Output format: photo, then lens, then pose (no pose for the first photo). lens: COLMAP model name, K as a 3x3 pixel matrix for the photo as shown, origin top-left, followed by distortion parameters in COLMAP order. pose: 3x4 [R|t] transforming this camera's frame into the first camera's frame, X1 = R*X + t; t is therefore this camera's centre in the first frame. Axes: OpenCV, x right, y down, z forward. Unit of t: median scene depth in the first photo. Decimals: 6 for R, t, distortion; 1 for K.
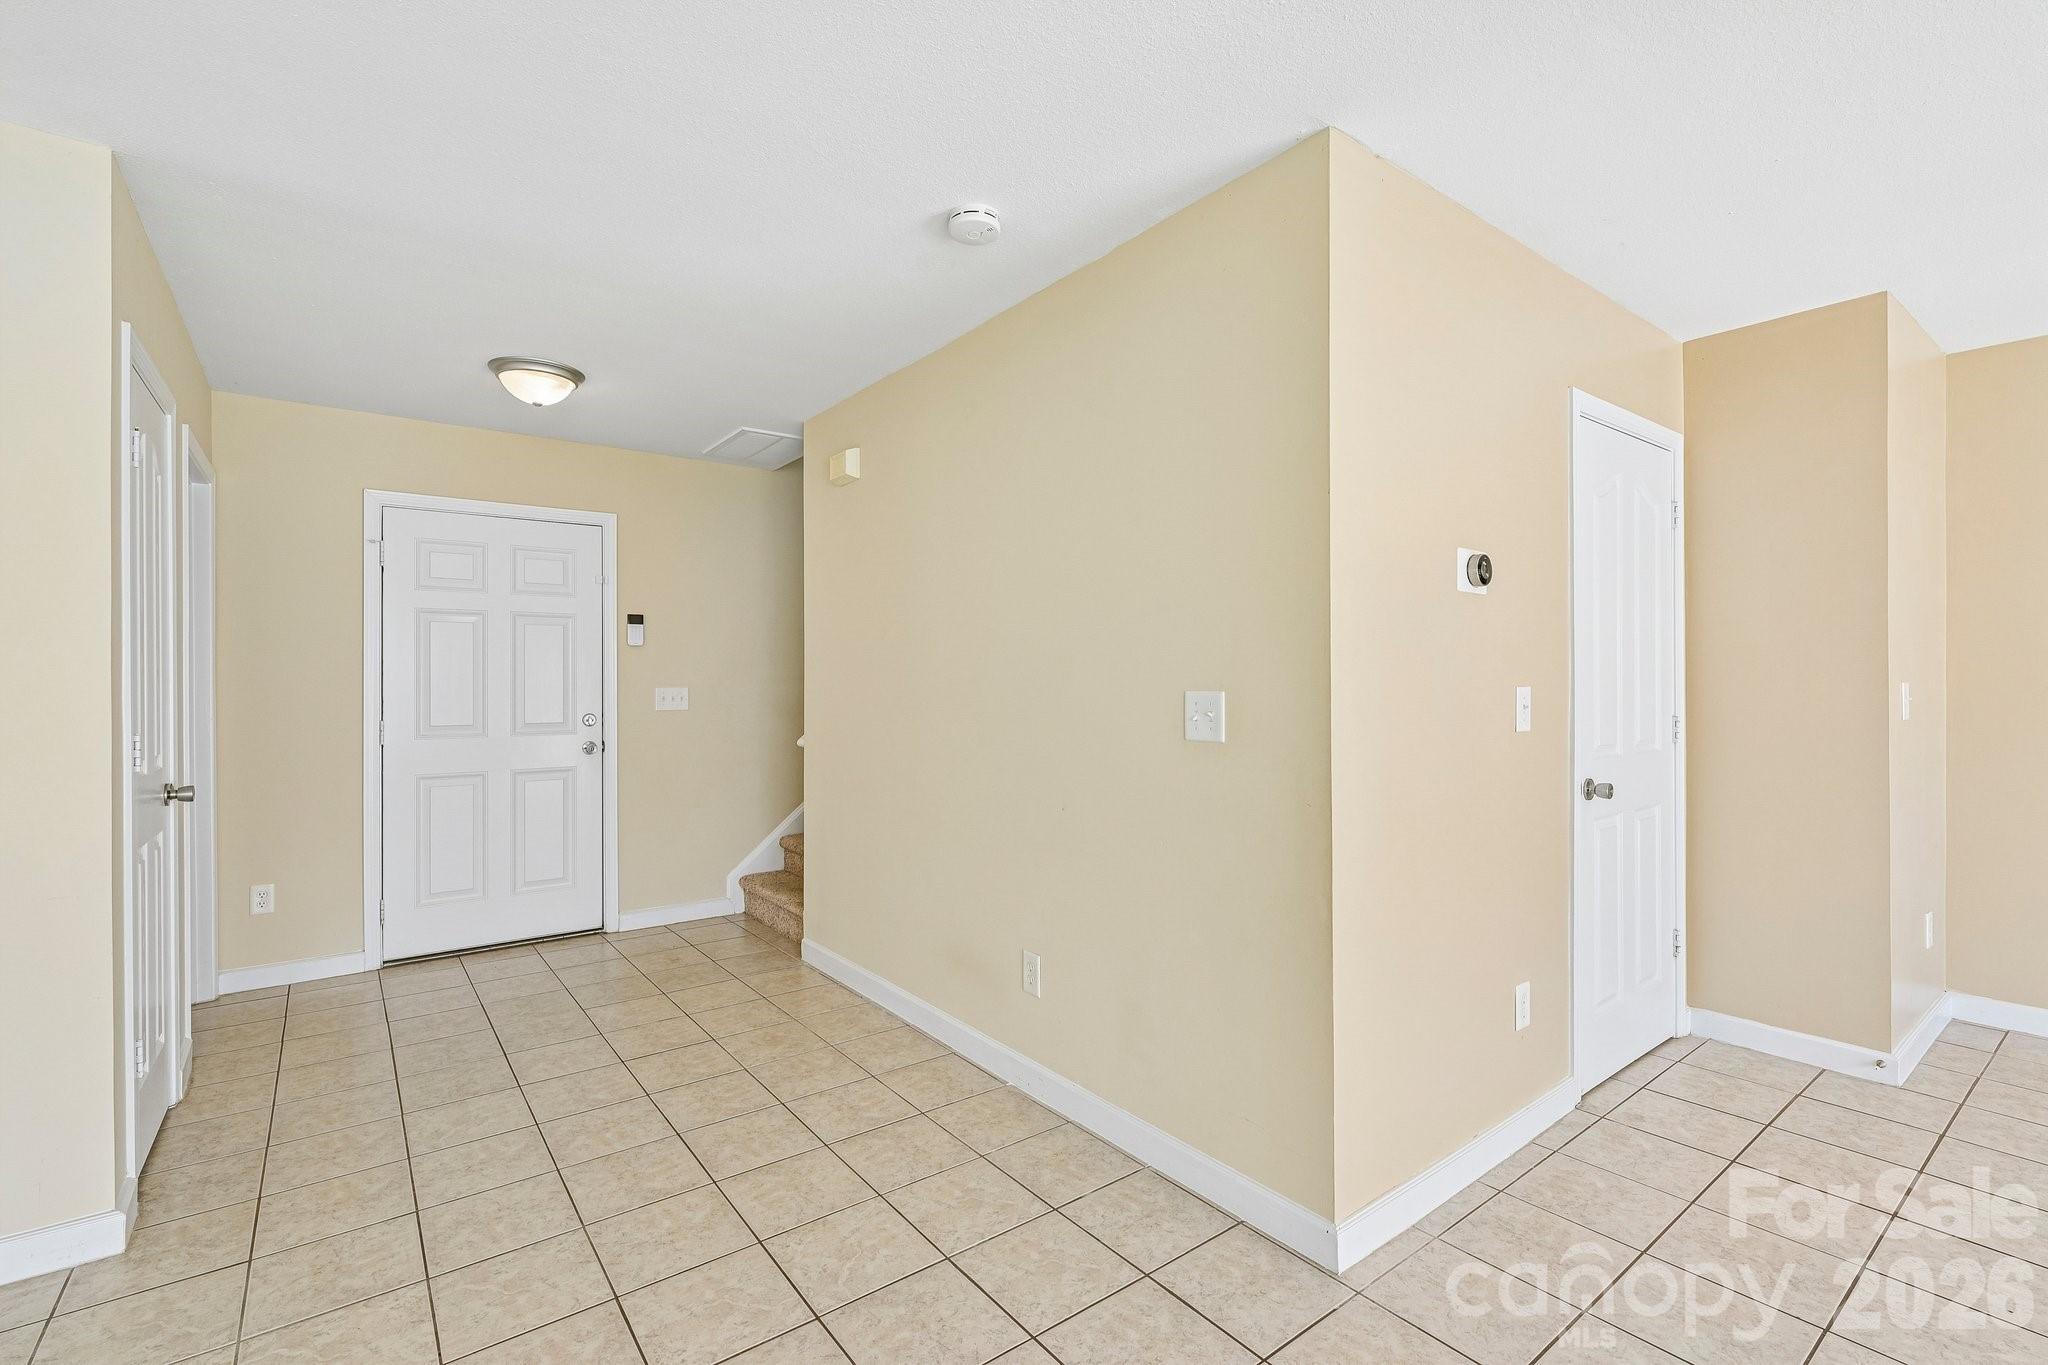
lens RADIAL K [[902.1, 0, 1024.0], [0, 902.1, 682.5], [0, 0, 1]] dist [0.018408, 0.000150]
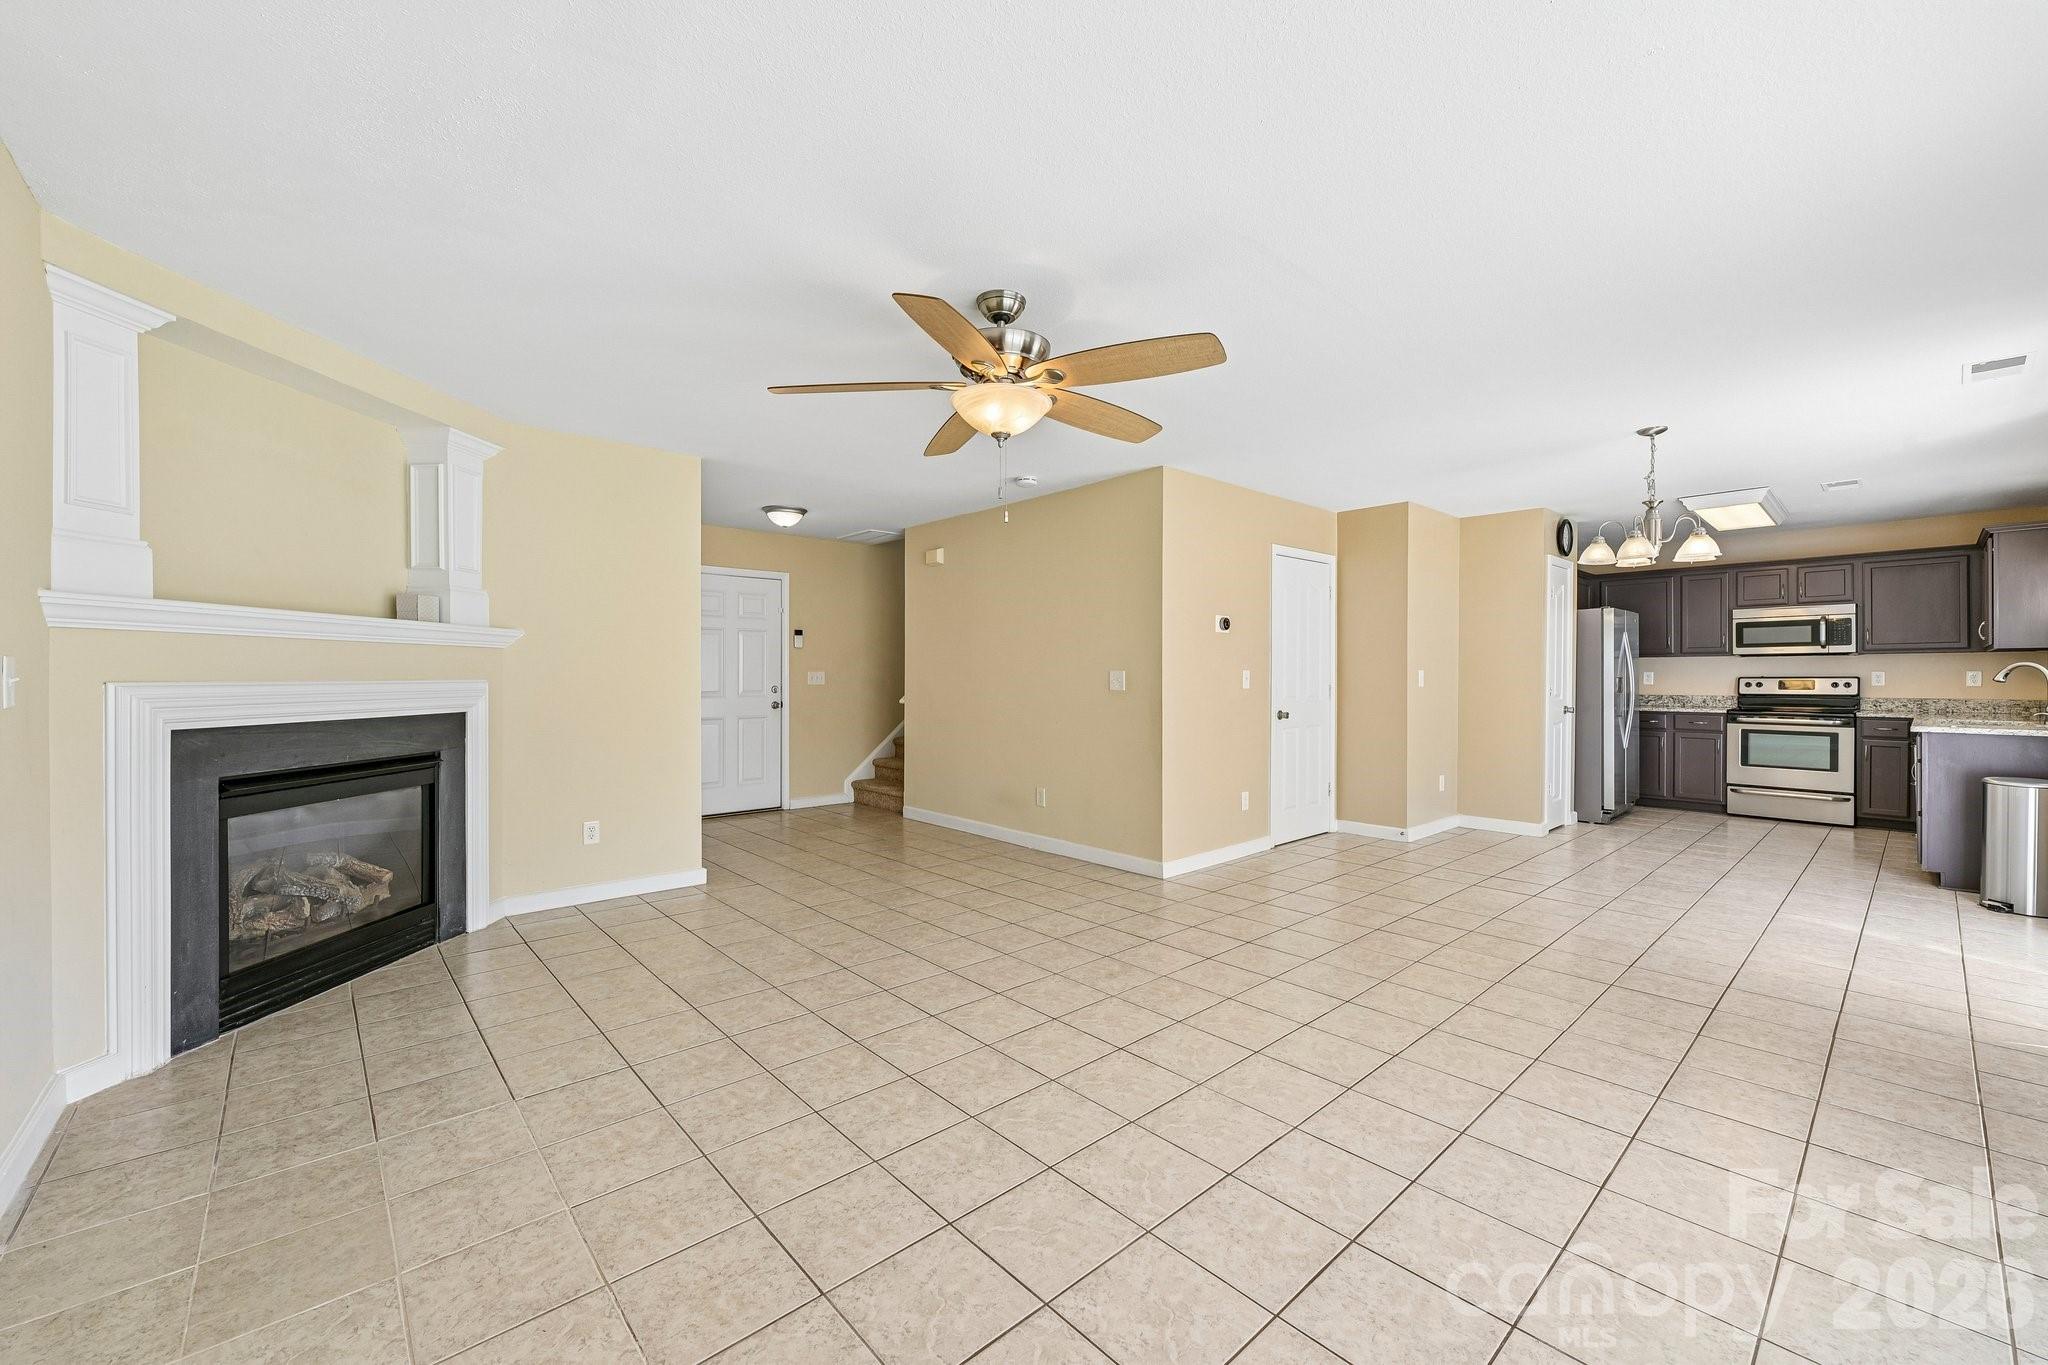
lens RADIAL K [[810.1, 0, 1024.0], [0, 810.1, 682.5], [0, 0, 1]] dist [0.000445, 0.000041]
pose [[0.996853, 0.003712, 0.079179, -0.162543], [-0.004456, 0.999948, 0.009222, 0.015079], [-0.079141, -0.009546, 0.996818, -0.842195]]
